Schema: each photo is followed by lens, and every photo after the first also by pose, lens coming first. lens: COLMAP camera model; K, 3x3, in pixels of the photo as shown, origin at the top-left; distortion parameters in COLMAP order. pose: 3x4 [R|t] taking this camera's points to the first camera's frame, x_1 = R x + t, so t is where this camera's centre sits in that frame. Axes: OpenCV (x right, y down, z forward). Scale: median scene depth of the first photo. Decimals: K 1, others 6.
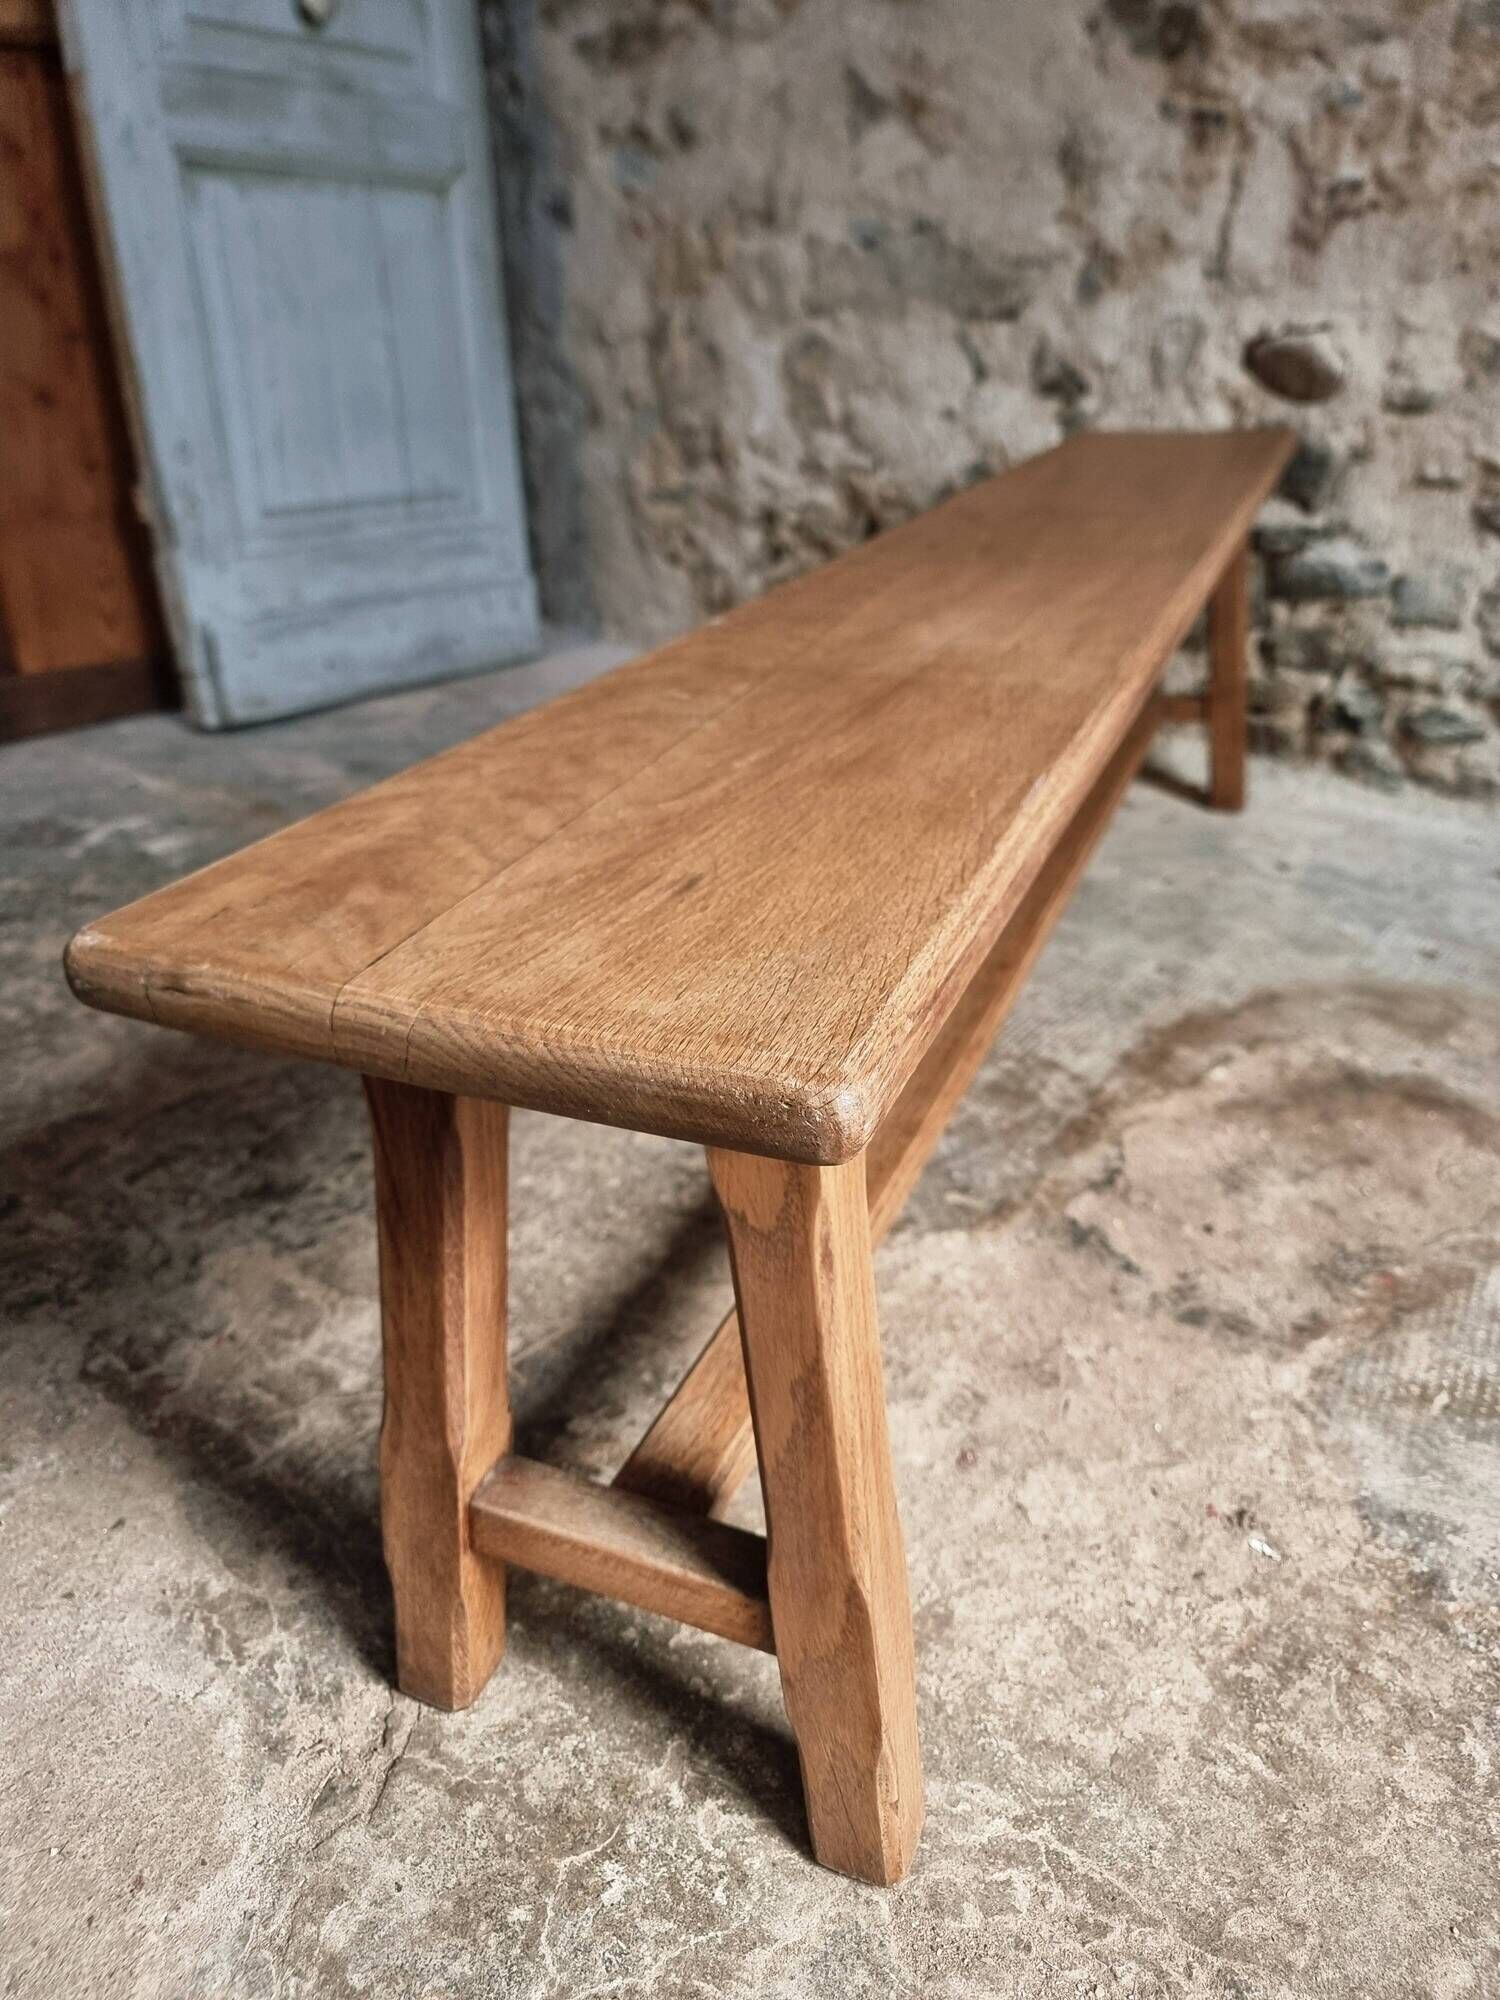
lens RADIAL K [[1436.9, 0, 734.3], [0, 1436.9, 995.2], [0, 0, 1]] dist [0.040733, -0.055224]
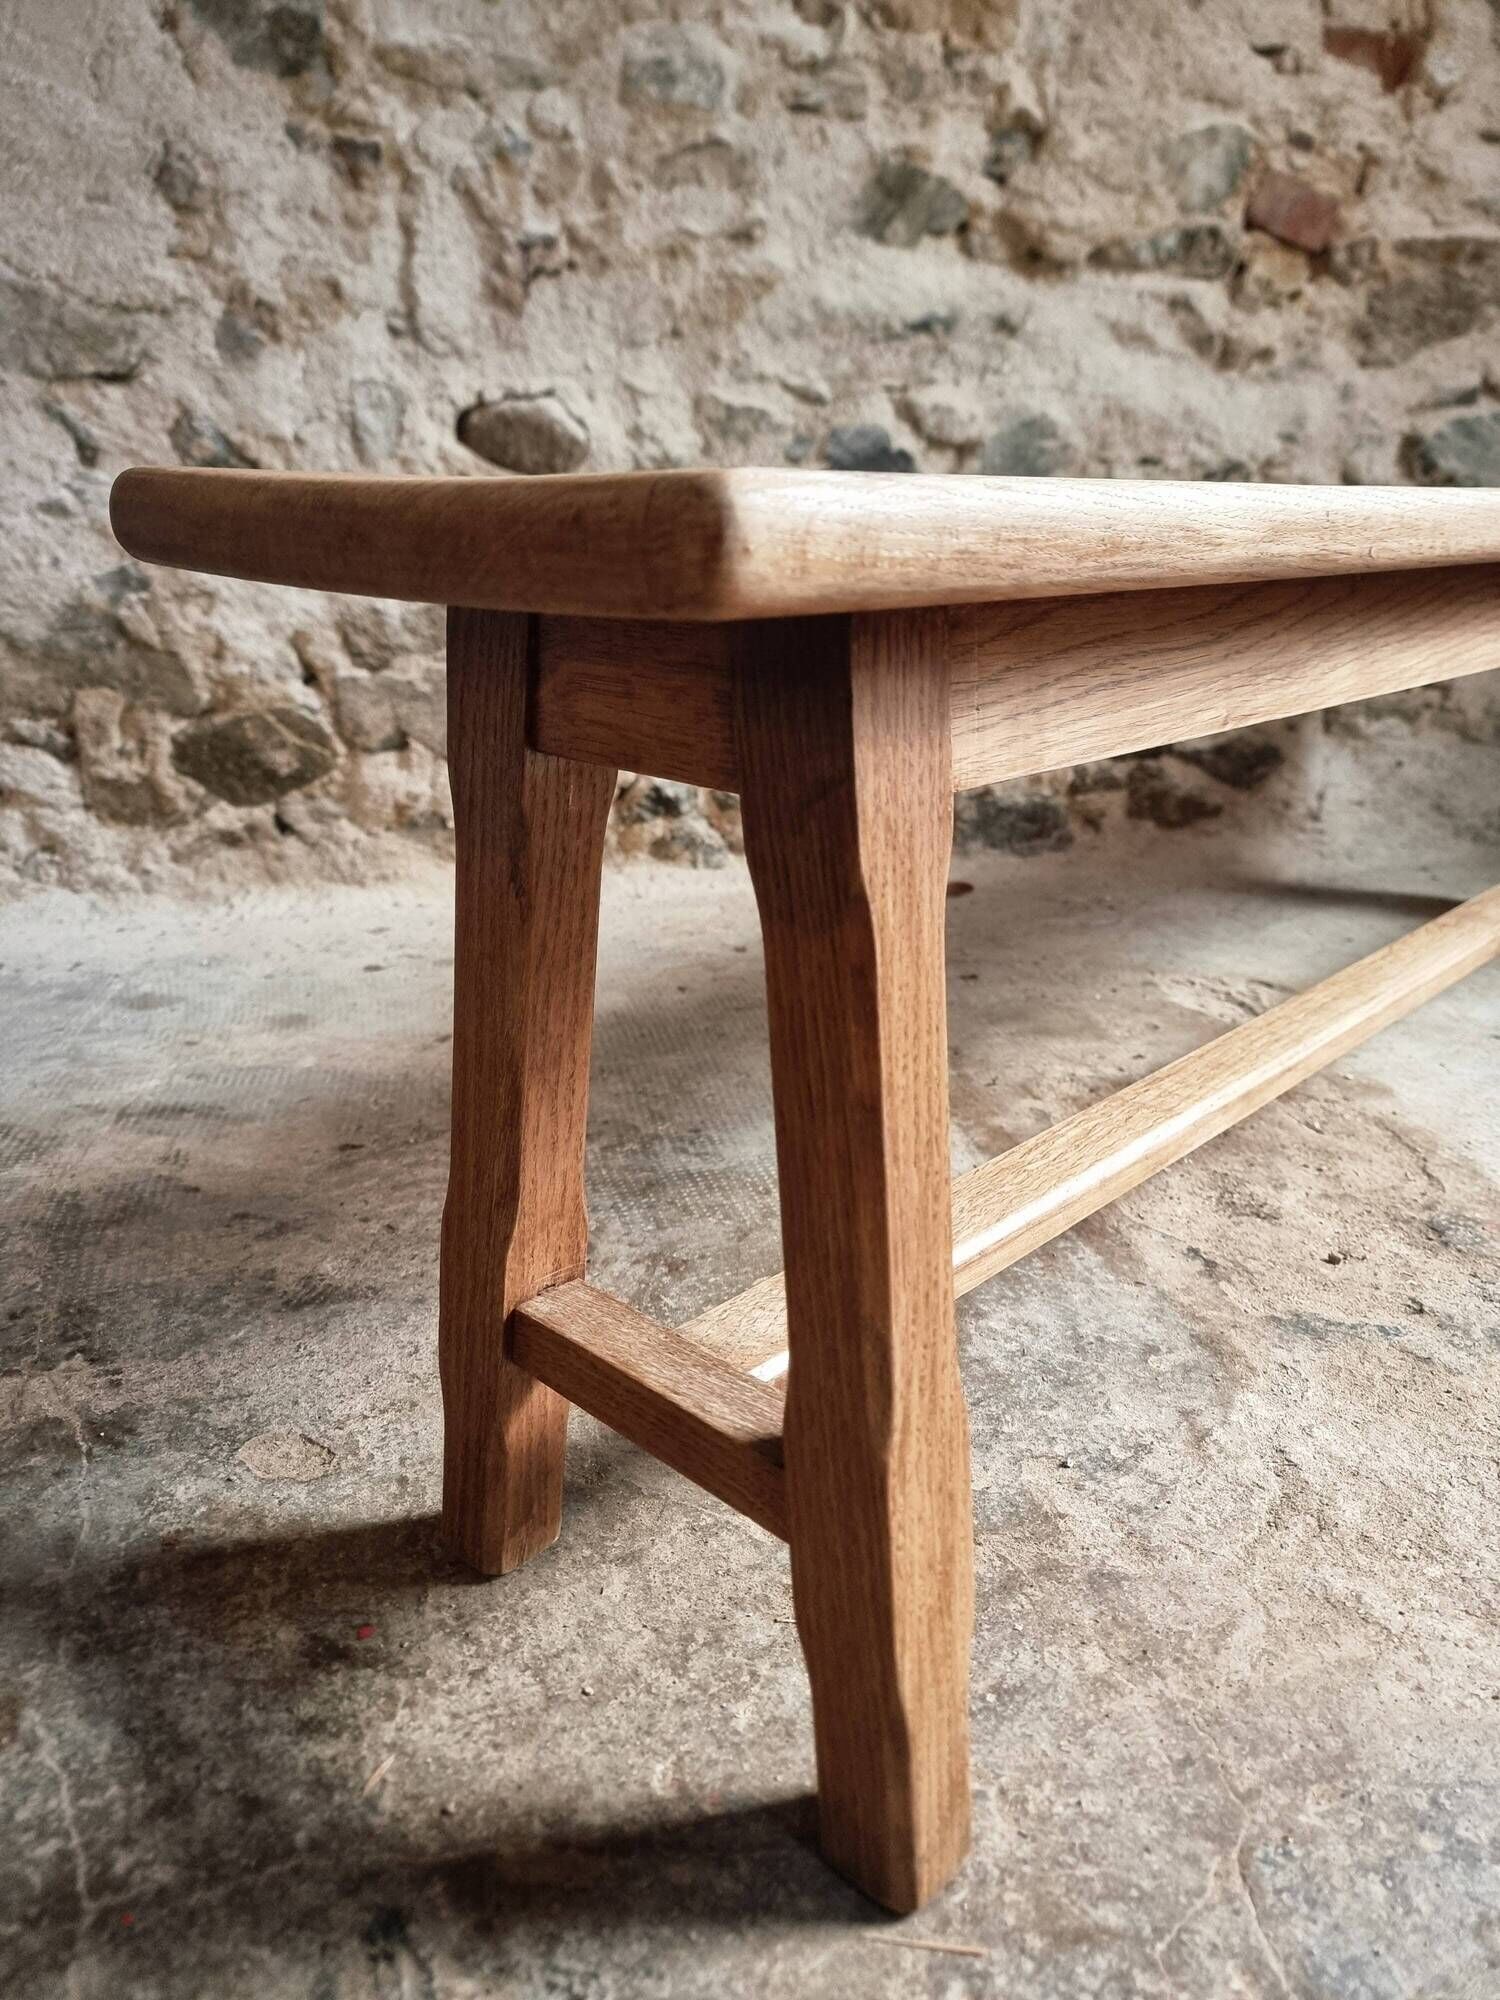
lens RADIAL K [[1411.5, 0, 735.7], [0, 1411.5, 1022.8], [0, 0, 1]] dist [0.056139, -0.058428]
pose [[0.621119, -0.255166, 0.741014, -0.303118], [0.345641, 0.937779, 0.033205, -0.075774], [-0.703380, 0.235500, 0.670668, 0.412010]]
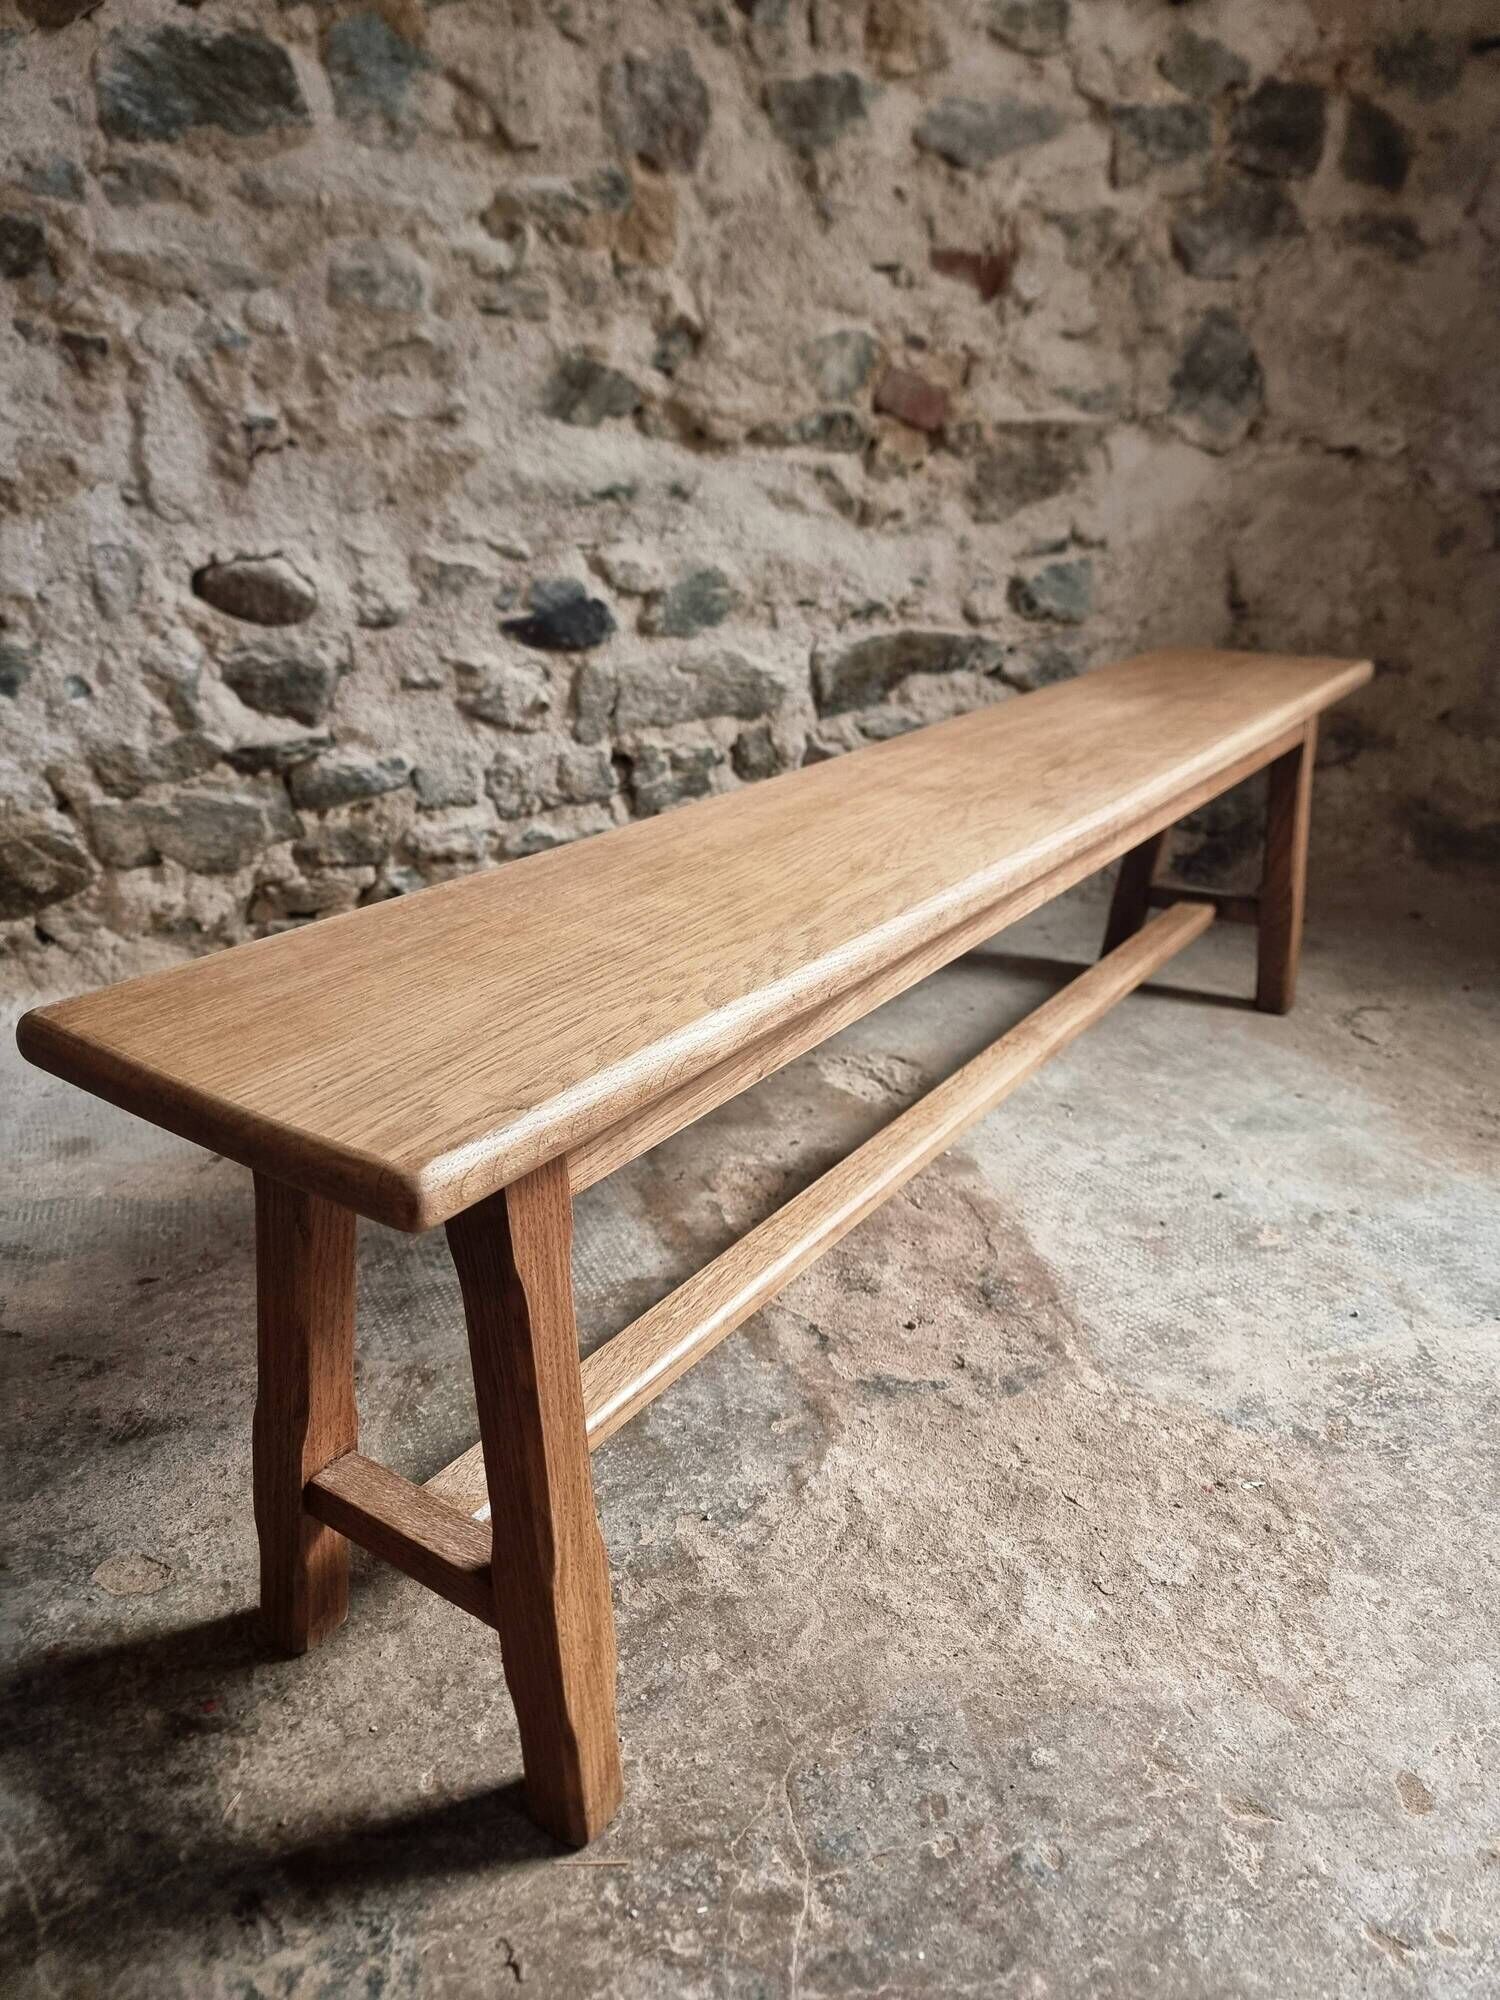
lens RADIAL K [[1408.4, 0, 730.0], [0, 1408.4, 1018.7], [0, 0, 1]] dist [0.058600, -0.059294]
pose [[0.478800, -0.316847, 0.818754, -0.387639], [0.371893, 0.917995, 0.137773, -0.180552], [-0.795265, 0.238523, 0.557369, 0.260259]]
